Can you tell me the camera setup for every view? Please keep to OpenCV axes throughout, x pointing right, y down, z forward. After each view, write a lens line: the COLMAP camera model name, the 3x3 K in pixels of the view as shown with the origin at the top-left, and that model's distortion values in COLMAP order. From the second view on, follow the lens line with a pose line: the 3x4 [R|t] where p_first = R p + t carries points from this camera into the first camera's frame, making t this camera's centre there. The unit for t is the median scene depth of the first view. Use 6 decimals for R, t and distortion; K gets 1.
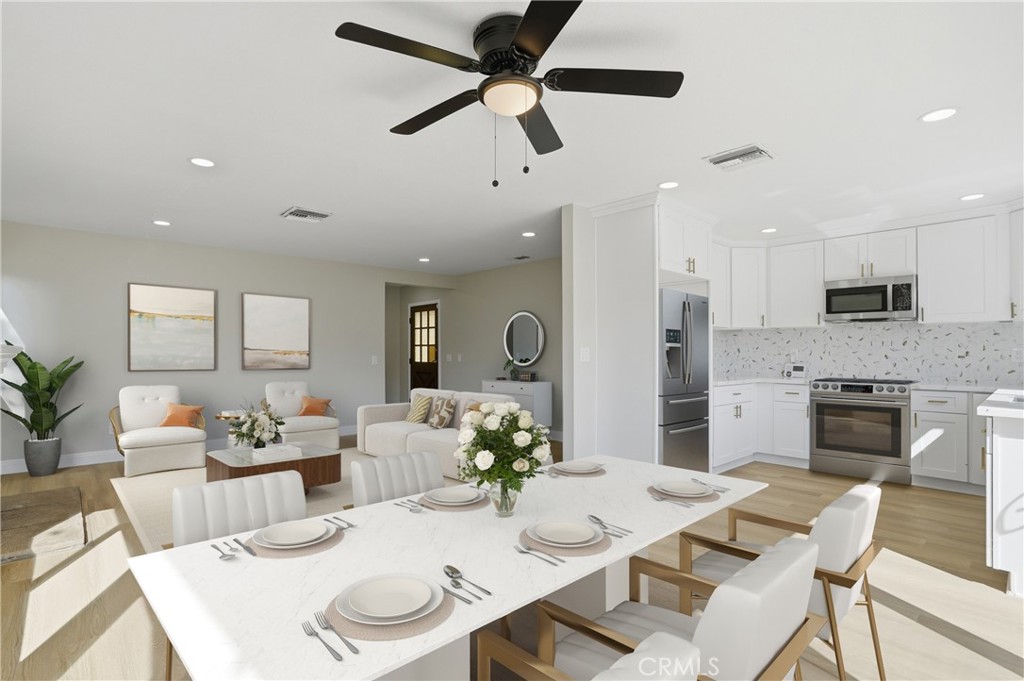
lens RADIAL K [[503.8, 0, 505.6], [0, 503.8, 349.3], [0, 0, 1]] dist [-0.034050, 0.009770]
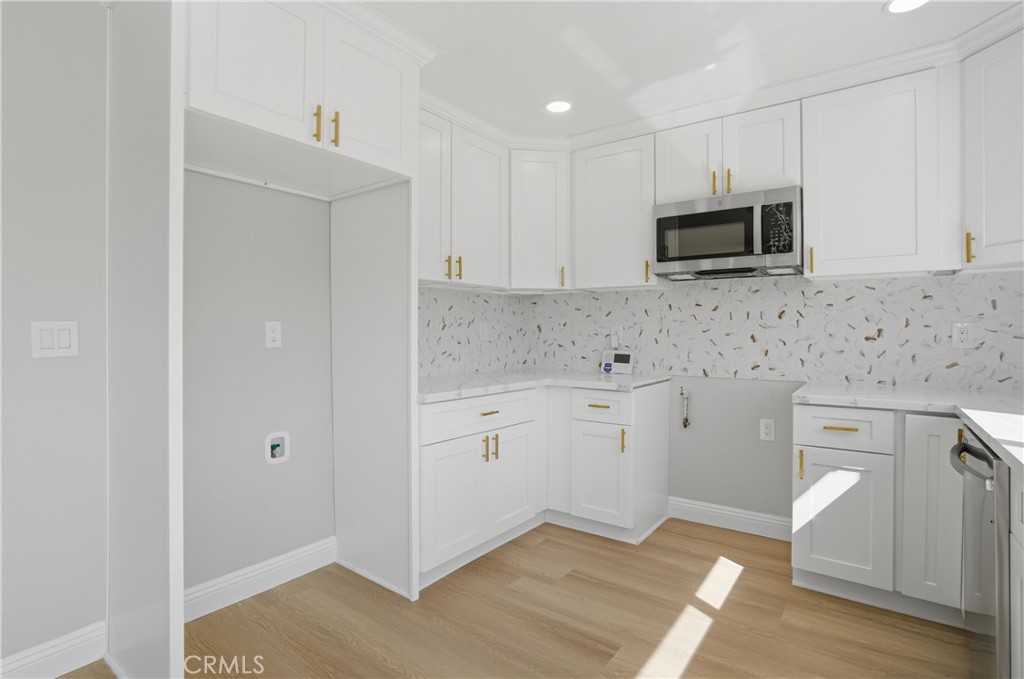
lens RADIAL K [[503.8, 0, 522.6], [0, 503.8, 331.1], [0, 0, 1]] dist [-0.034050, 0.009770]
pose [[0.978847, -0.002706, 0.204575, 0.410327], [0.001699, 0.999986, 0.005101, 0.003299], [-0.204585, -0.004645, 0.978838, 0.514445]]
